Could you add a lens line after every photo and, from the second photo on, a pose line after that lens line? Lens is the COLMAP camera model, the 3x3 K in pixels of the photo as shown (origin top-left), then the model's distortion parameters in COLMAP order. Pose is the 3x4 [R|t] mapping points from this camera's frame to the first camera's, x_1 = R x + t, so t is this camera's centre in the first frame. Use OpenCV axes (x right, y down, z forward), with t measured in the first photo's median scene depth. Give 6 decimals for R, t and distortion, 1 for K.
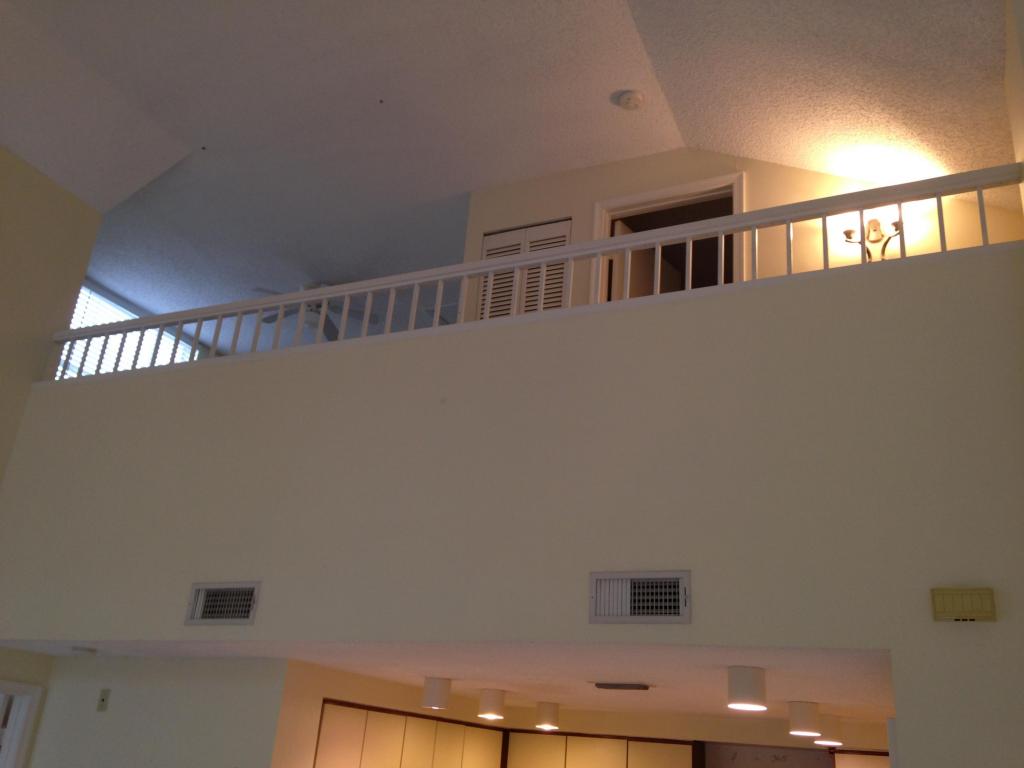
lens RADIAL K [[929.0, 0, 526.7], [0, 929.0, 386.6], [0, 0, 1]] dist [0.184041, -0.281974]
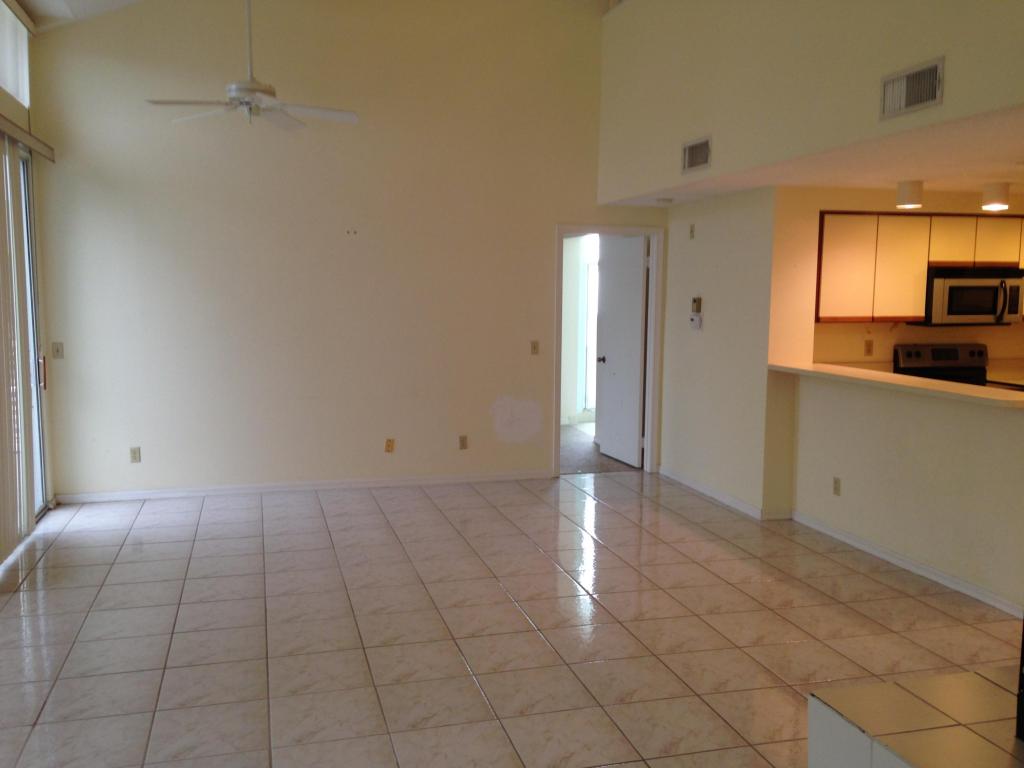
lens RADIAL K [[929.0, 0, 526.7], [0, 929.0, 386.6], [0, 0, 1]] dist [0.184041, -0.281974]
pose [[0.654179, 0.012329, -0.756239, 0.510517], [0.325603, 0.897881, 0.296299, 0.036760], [0.682666, -0.440066, 0.583360, -0.117572]]
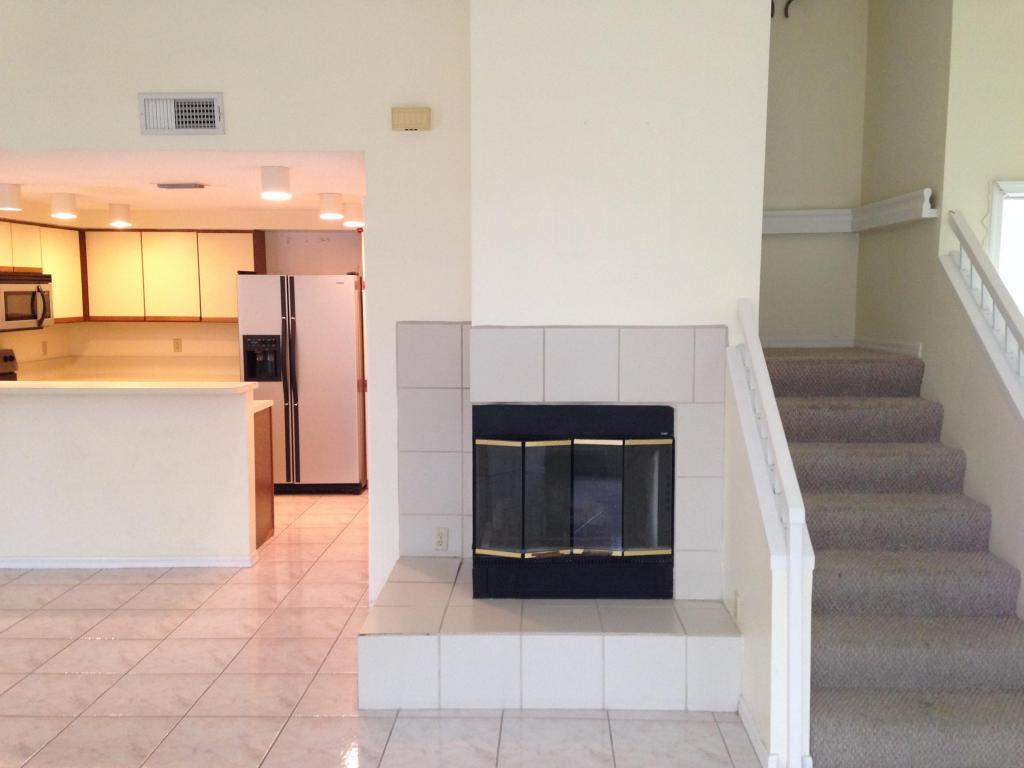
lens RADIAL K [[929.0, 0, 526.7], [0, 929.0, 386.6], [0, 0, 1]] dist [0.184041, -0.281974]
pose [[0.915715, -0.116493, 0.384572, 0.006423], [-0.084885, 0.879376, 0.468499, -0.067511], [-0.392760, -0.461656, 0.795370, -0.268008]]
